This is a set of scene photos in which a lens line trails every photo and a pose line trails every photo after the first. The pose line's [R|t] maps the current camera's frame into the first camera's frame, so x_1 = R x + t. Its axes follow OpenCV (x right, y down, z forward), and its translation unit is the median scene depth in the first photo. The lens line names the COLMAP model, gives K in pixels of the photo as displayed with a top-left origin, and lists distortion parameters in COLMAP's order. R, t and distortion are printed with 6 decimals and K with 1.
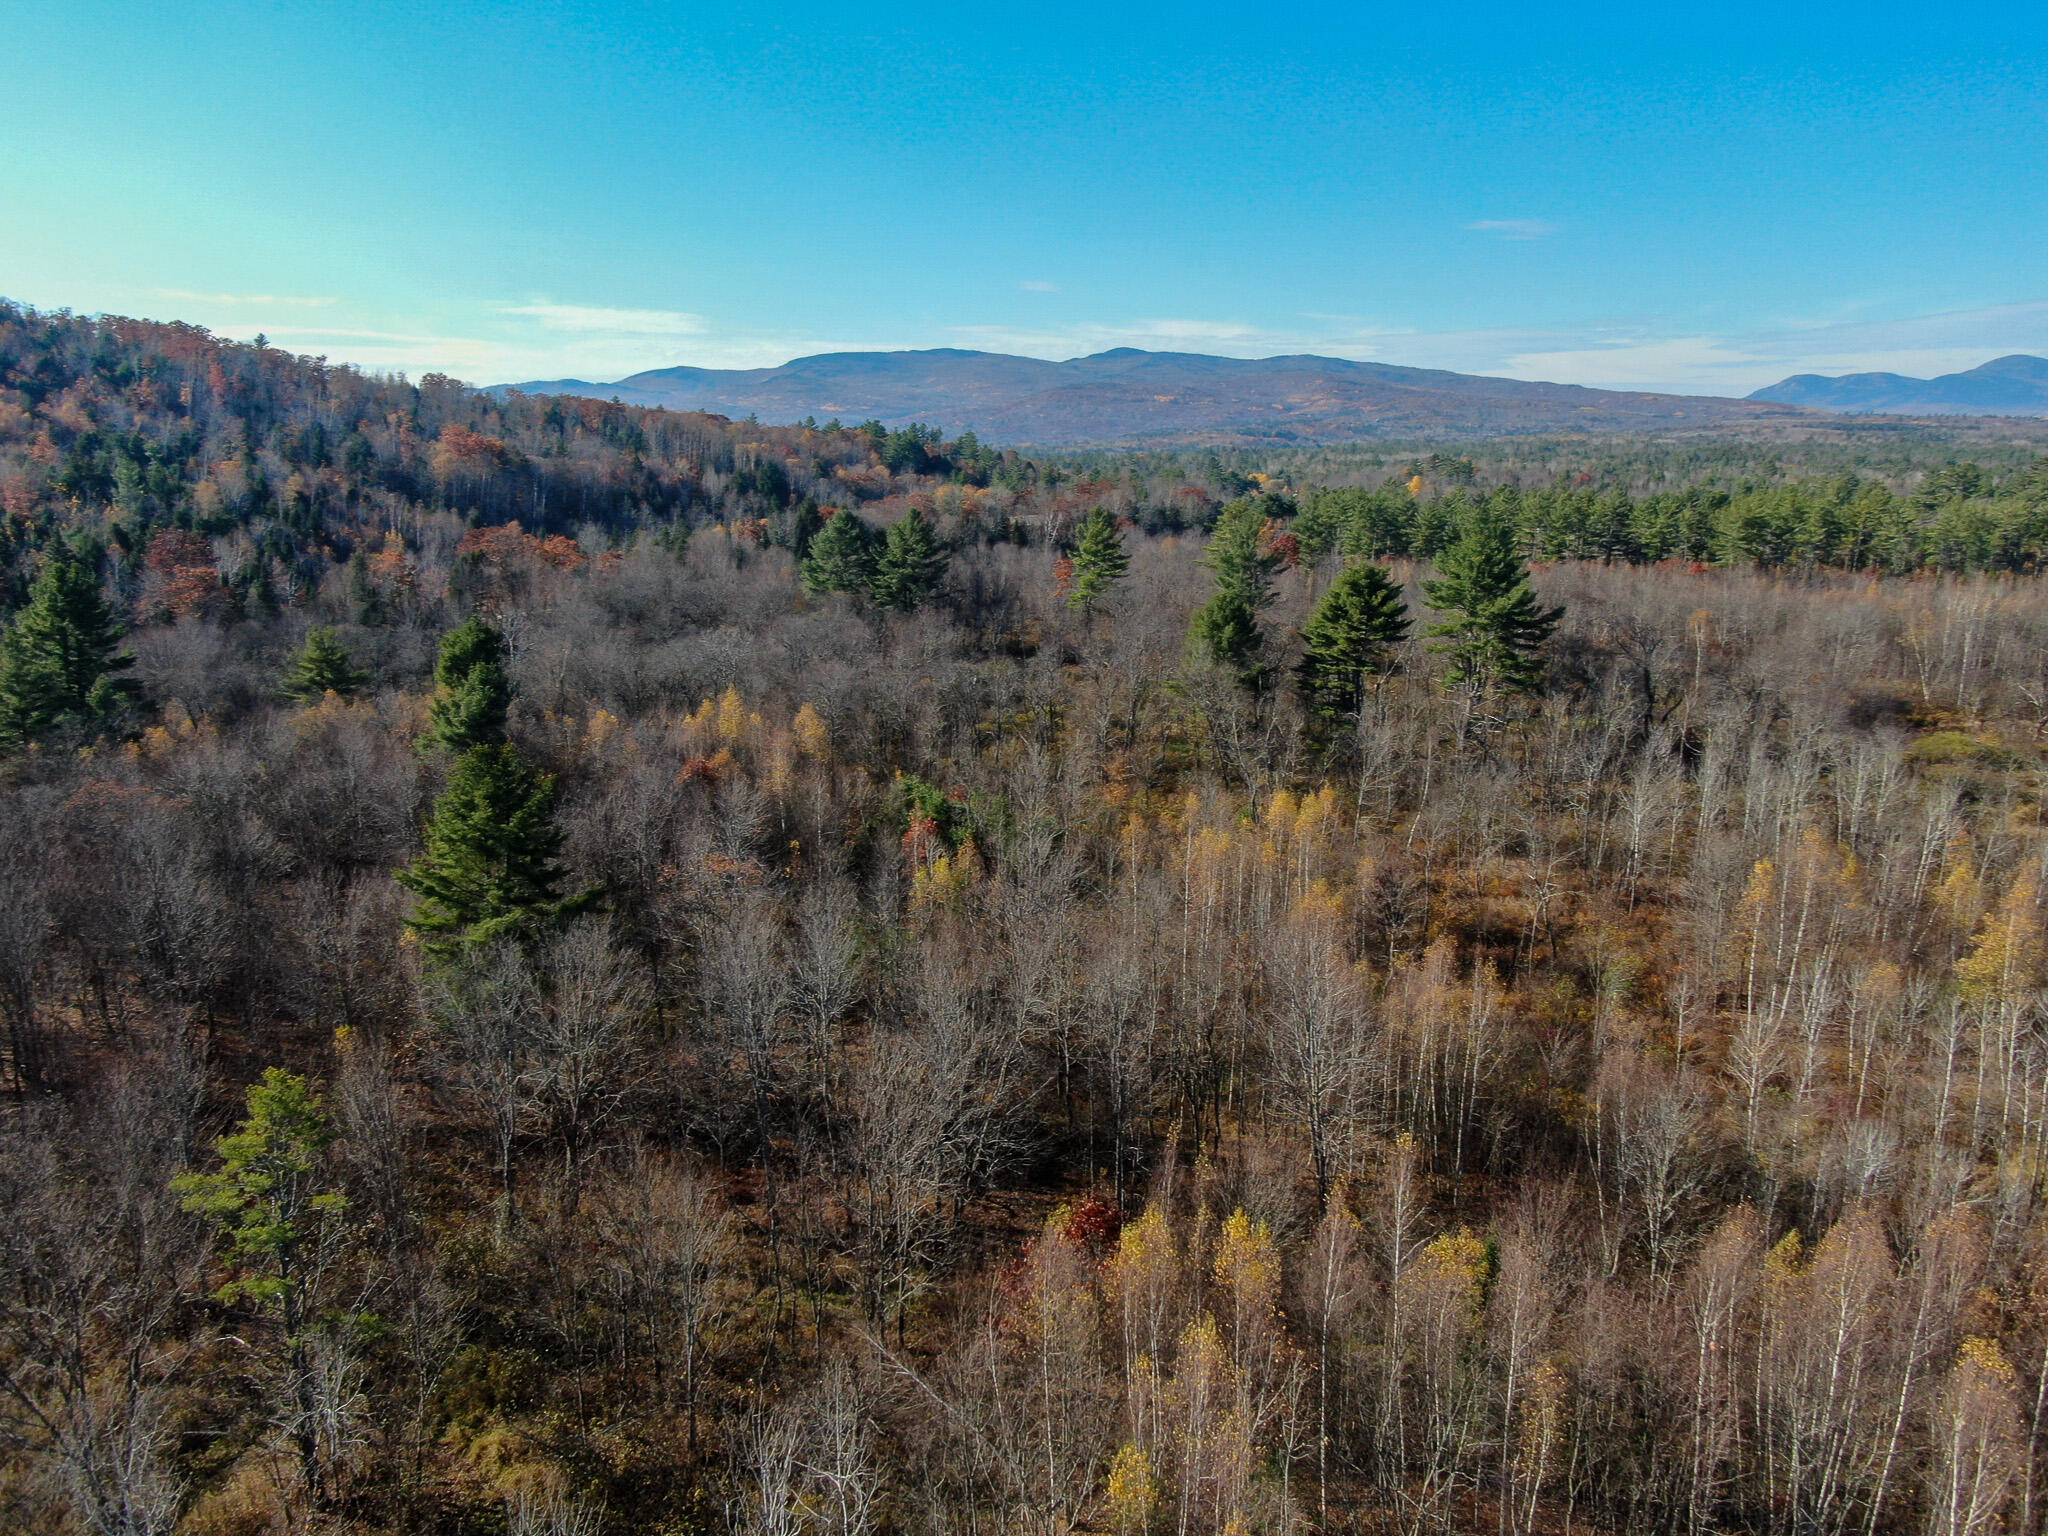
lens RADIAL K [[1493.2, 0, 1024.0], [0, 1493.2, 768.0], [0, 0, 1]] dist [0.007032, -0.004886]
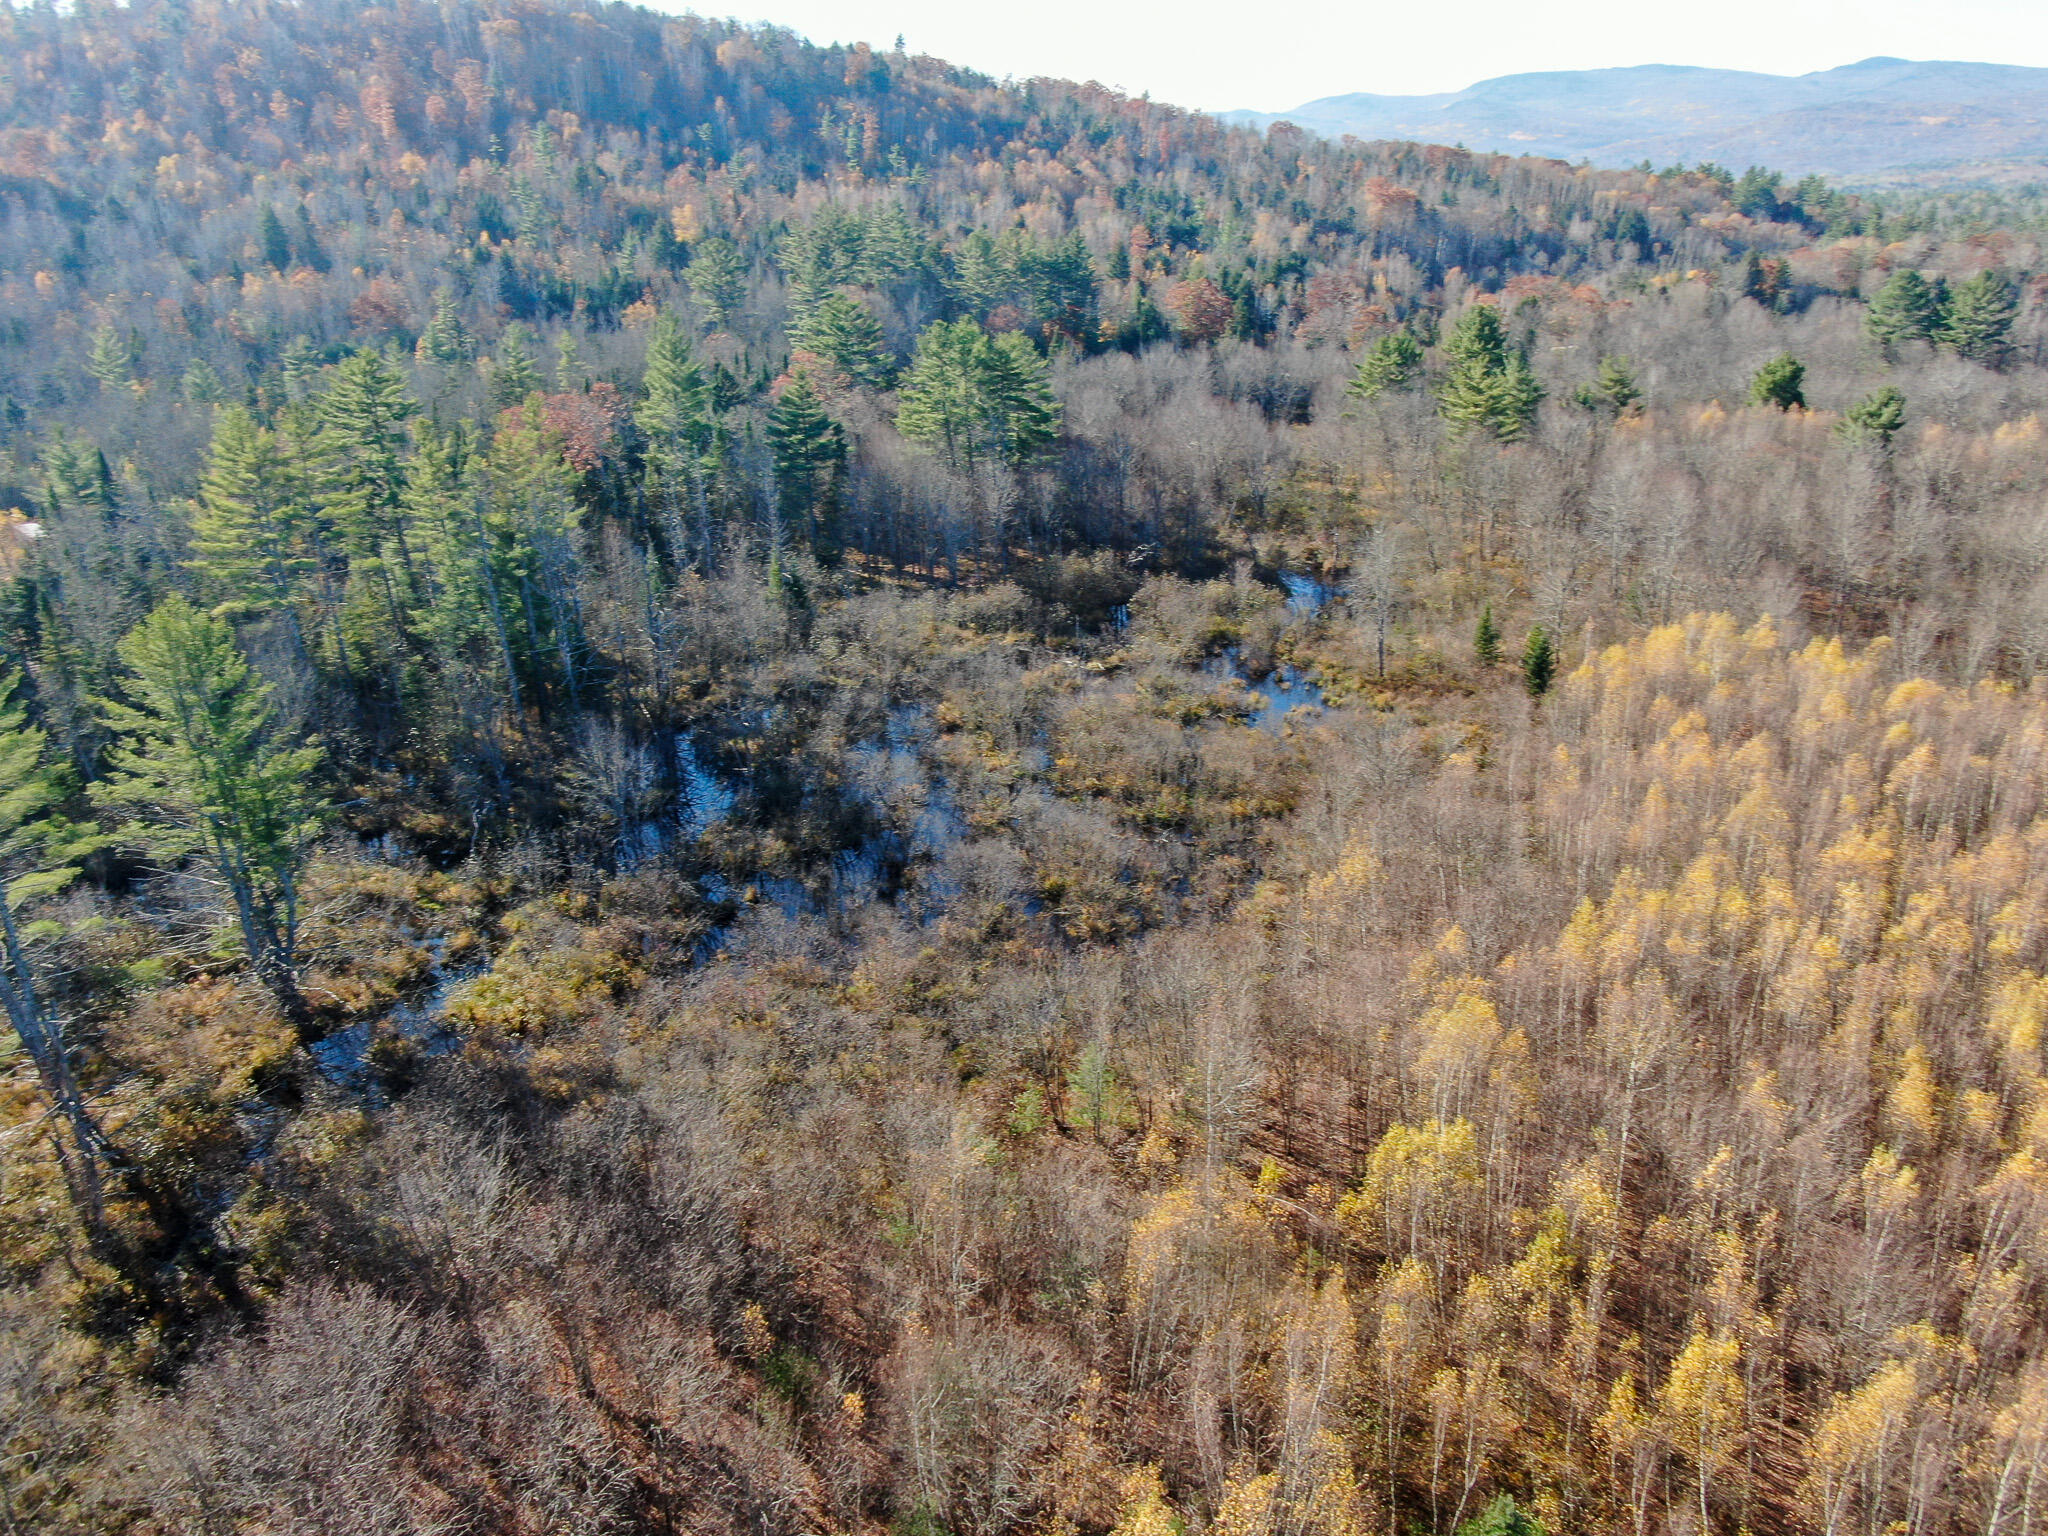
lens RADIAL K [[1493.2, 0, 1024.0], [0, 1493.2, 768.0], [0, 0, 1]] dist [0.007032, -0.004886]
pose [[0.926407, 0.135644, -0.351241, -0.124681], [-0.075649, 0.980886, 0.179278, 0.021042], [0.368846, -0.139513, 0.918961, -0.158620]]
